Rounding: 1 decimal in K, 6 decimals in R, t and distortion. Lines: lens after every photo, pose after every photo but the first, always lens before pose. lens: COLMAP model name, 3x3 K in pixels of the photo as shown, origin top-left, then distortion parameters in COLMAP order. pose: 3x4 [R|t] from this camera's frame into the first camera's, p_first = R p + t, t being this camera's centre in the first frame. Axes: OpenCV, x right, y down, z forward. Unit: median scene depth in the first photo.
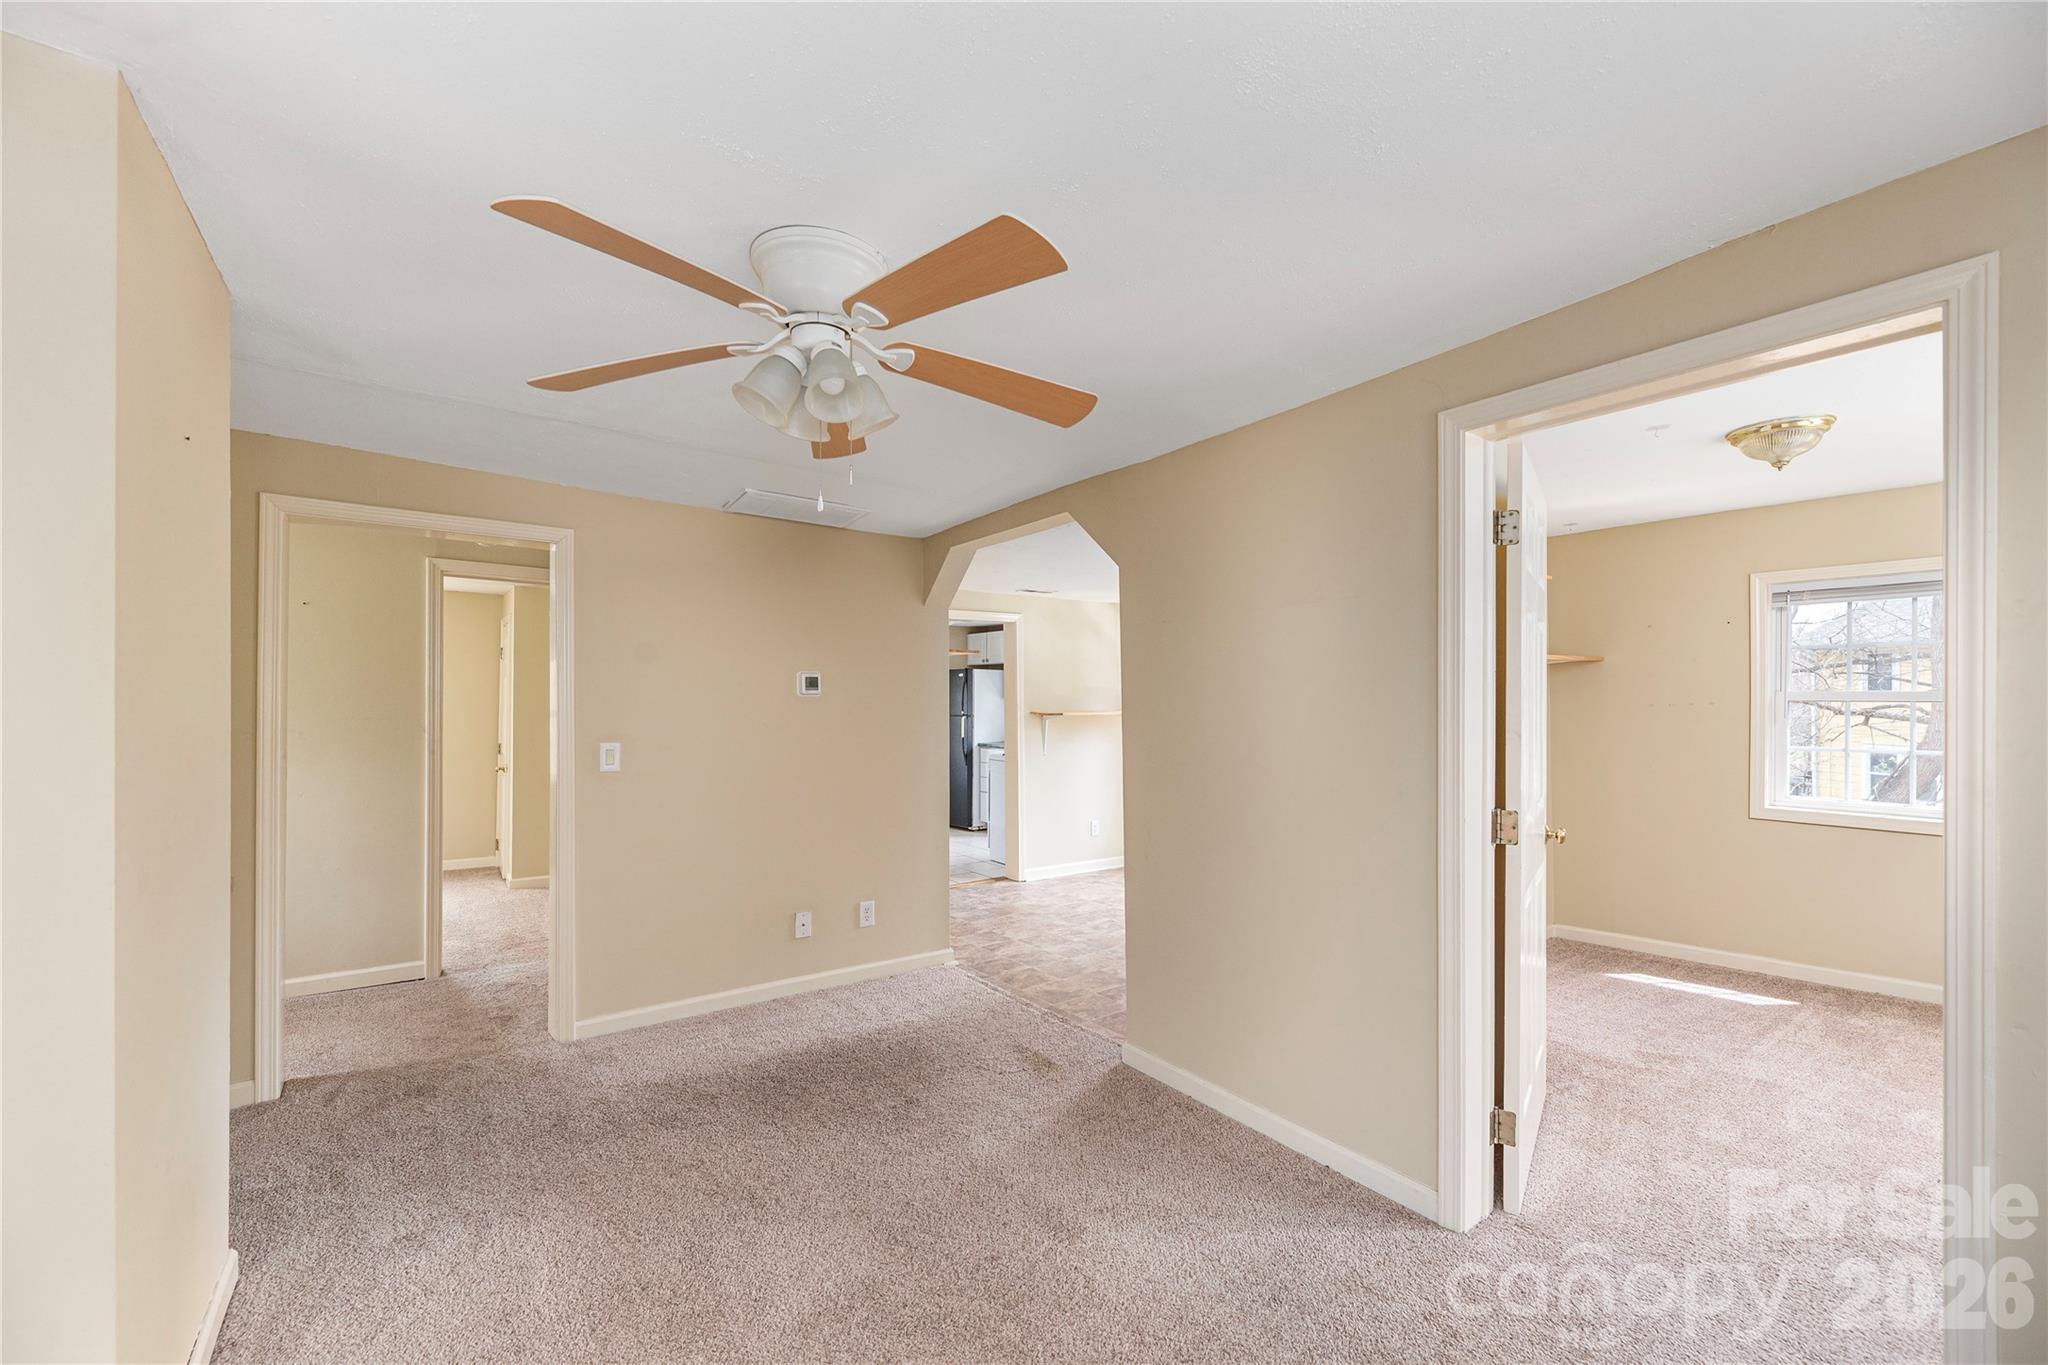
lens RADIAL K [[842.1, 0, 1002.5], [0, 842.1, 693.8], [0, 0, 1]] dist [0.001270, -0.000106]
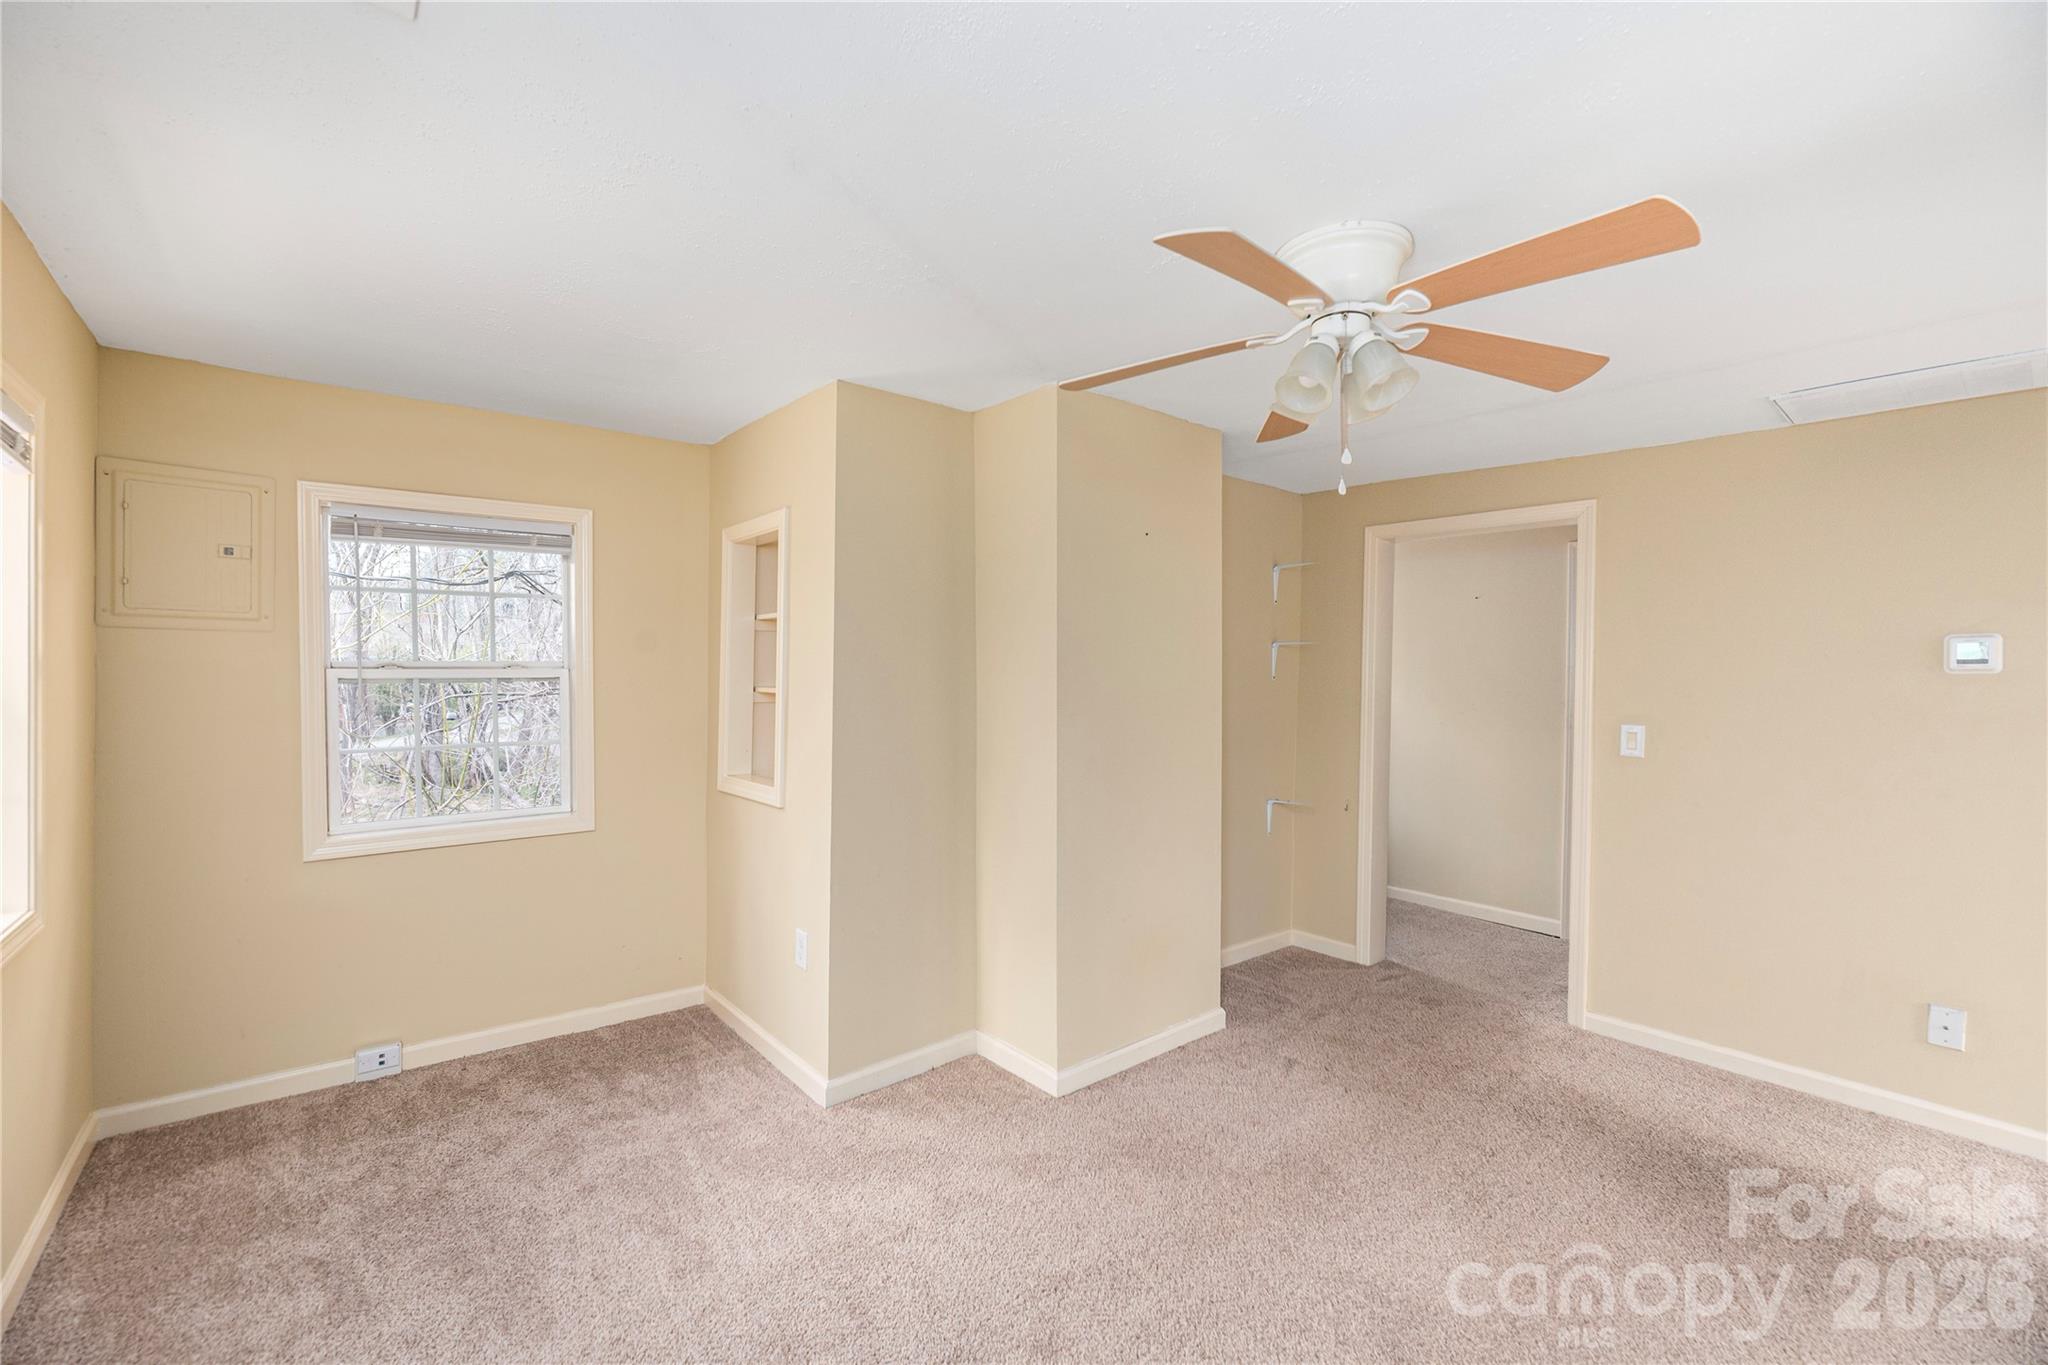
lens RADIAL K [[842.1, 0, 1002.3], [0, 842.1, 682.7], [0, 0, 1]] dist [0.001270, -0.000106]
pose [[0.073842, 0.010240, -0.997217, 0.438808], [0.000526, 0.999947, 0.010307, 0.003122], [0.997270, -0.001286, 0.073832, 0.287069]]
